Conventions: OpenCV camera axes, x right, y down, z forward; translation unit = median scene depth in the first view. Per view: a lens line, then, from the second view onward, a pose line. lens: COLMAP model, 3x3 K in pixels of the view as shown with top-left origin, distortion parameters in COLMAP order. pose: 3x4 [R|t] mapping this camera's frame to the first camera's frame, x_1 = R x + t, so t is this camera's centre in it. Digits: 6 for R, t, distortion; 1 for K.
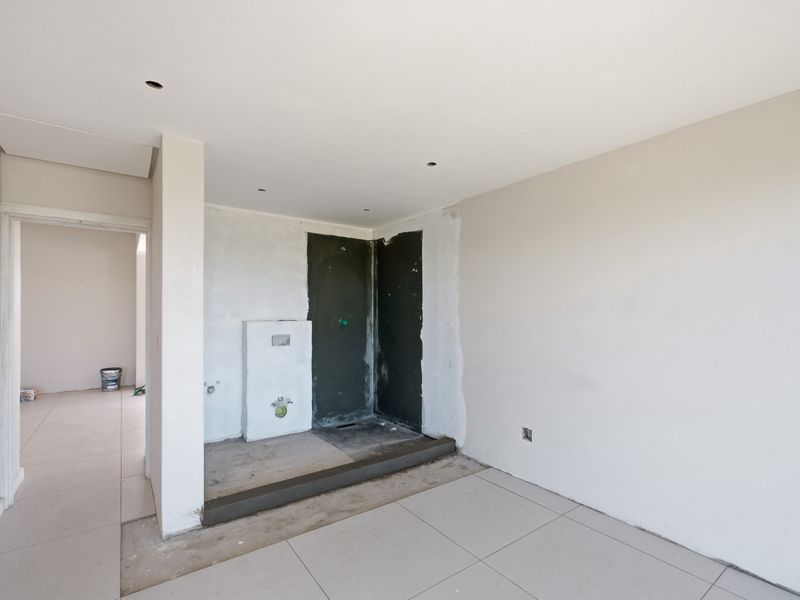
lens RADIAL K [[402.1, 0, 400.0], [0, 402.1, 300.0], [0, 0, 1]] dist [0.002851, 0.000650]
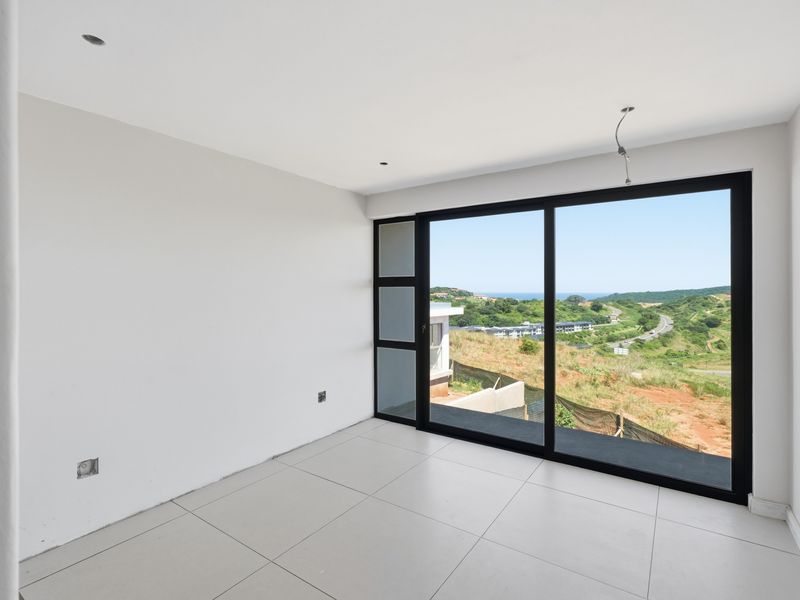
lens RADIAL K [[402.1, 0, 400.0], [0, 402.1, 300.0], [0, 0, 1]] dist [0.002851, 0.000650]
pose [[-0.347502, -0.003374, 0.937673, -0.707950], [-0.014294, 0.999896, -0.001699, 0.027174], [-0.937570, -0.013993, -0.347515, 0.920006]]
